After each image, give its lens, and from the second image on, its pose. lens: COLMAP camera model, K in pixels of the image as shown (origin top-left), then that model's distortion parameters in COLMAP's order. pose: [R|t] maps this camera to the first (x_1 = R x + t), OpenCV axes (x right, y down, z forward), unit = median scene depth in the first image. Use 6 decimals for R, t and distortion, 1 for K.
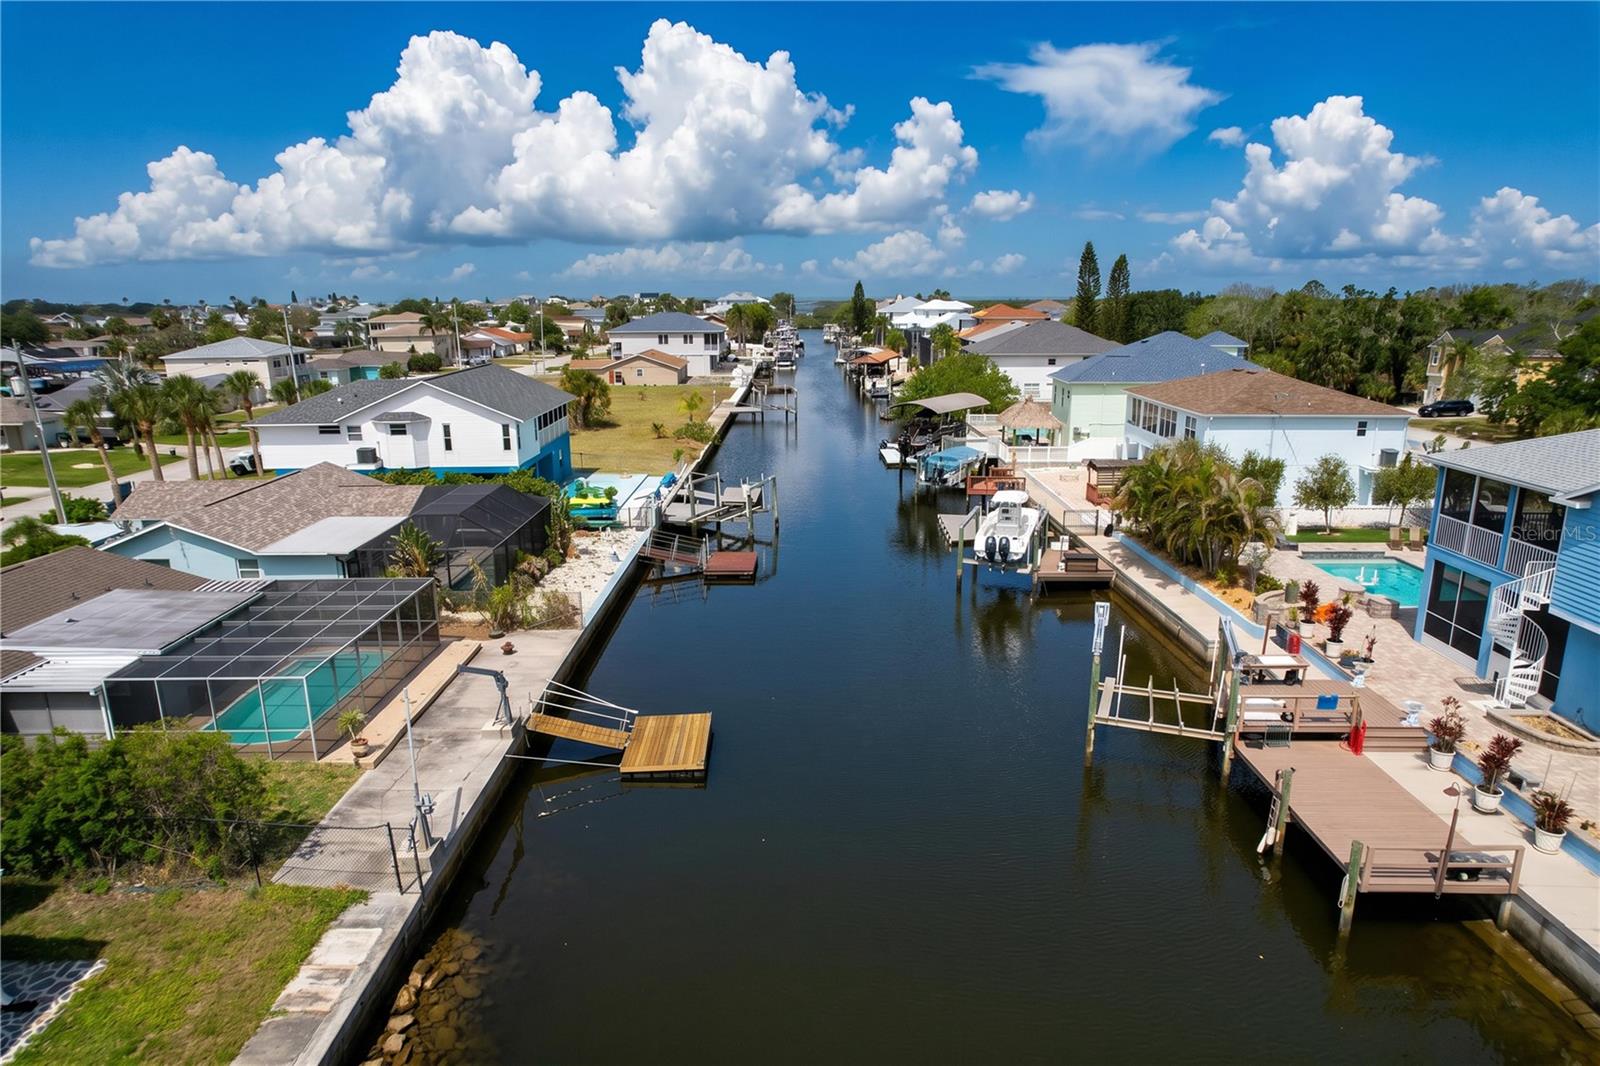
lens RADIAL K [[1044.4, 0, 809.2], [0, 1044.4, 602.4], [0, 0, 1]] dist [-0.080112, 0.073659]
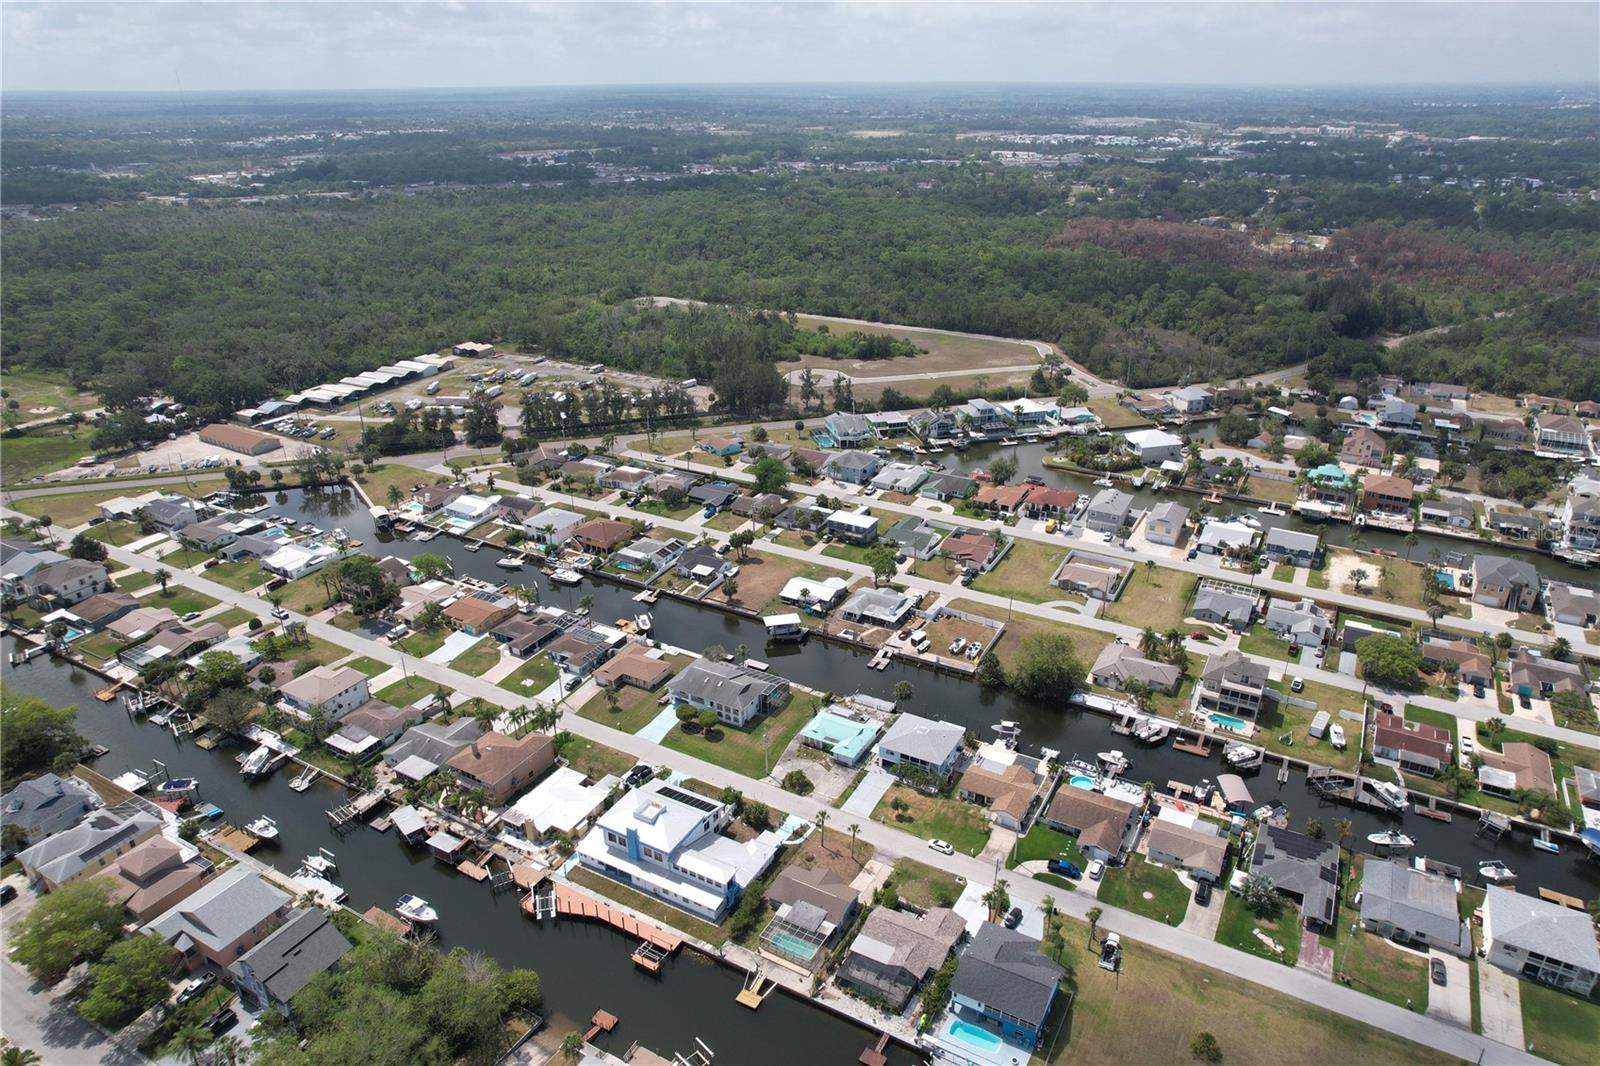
lens RADIAL K [[1014.6, 0, 805.7], [0, 1014.6, 547.0], [0, 0, 1]] dist [-0.075579, 0.066514]
pose [[-0.494075, 0.372999, -0.785342, 2.374078], [-0.237673, 0.810941, 0.534683, -3.740335], [0.836302, 0.450828, -0.312014, 1.495720]]
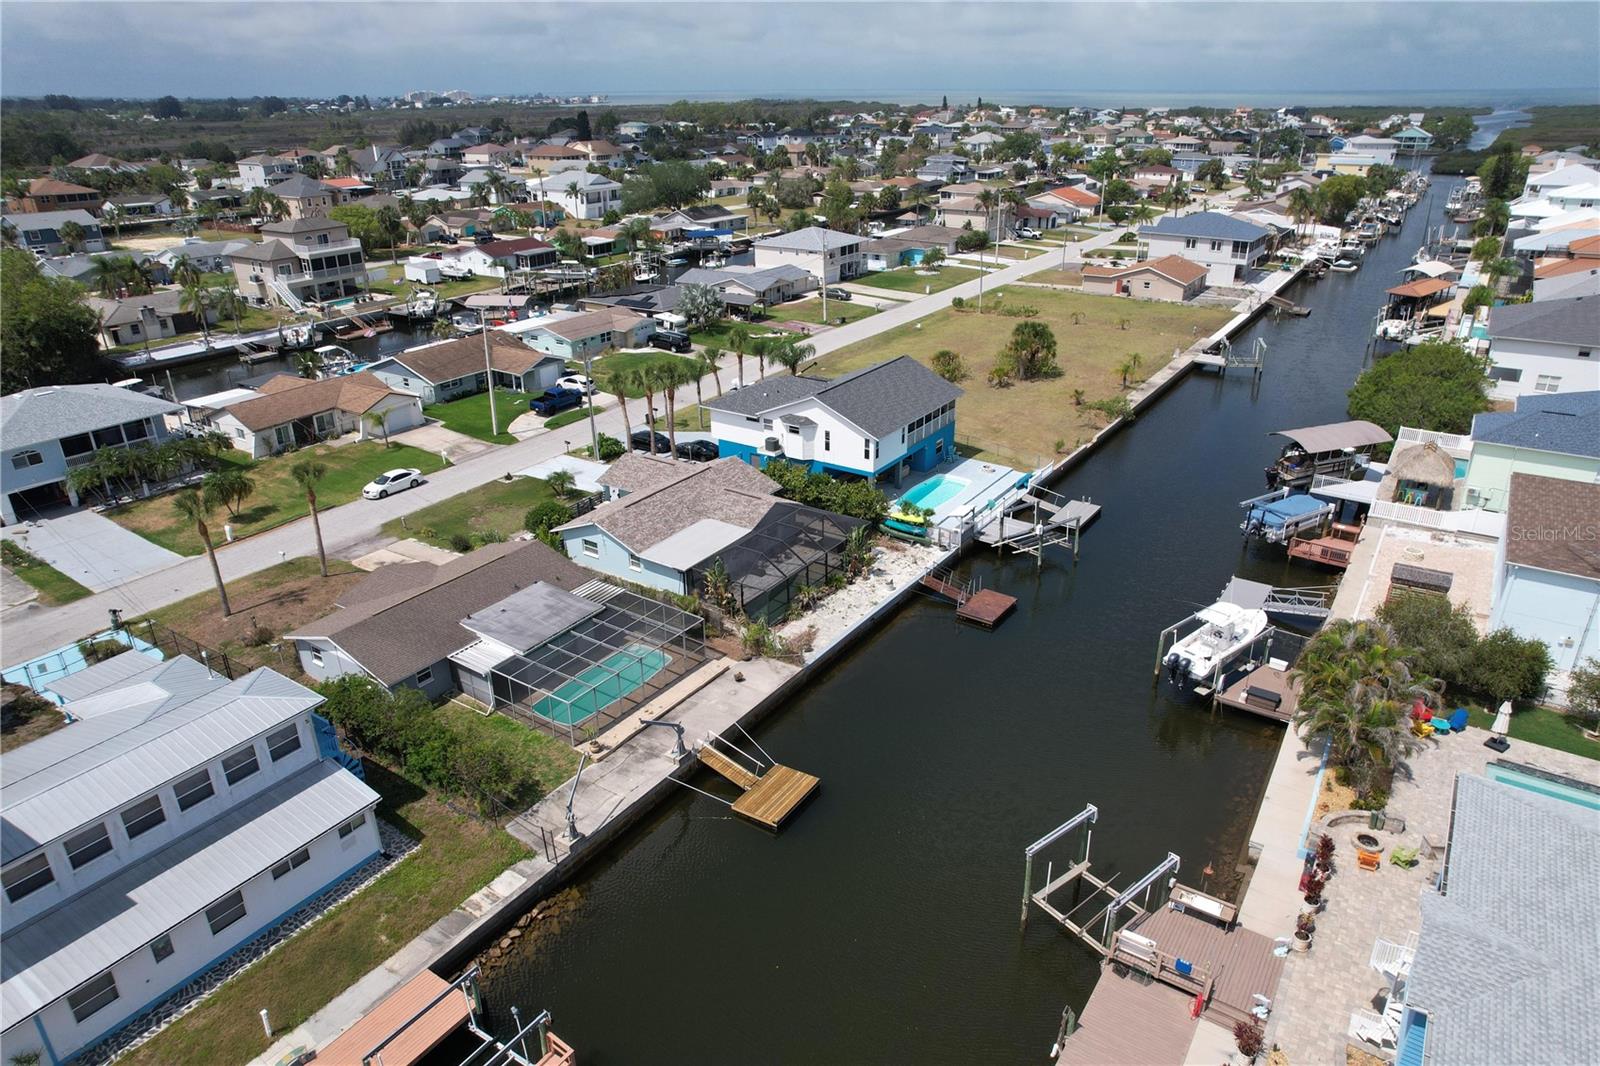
lens RADIAL K [[1014.6, 0, 805.7], [0, 1014.6, 547.0], [0, 0, 1]] dist [-0.075579, 0.066514]
pose [[0.829997, 0.230661, -0.507839, 0.468627], [-0.153720, 0.969820, 0.189259, -0.410455], [0.536167, -0.079019, 0.840405, -0.144600]]
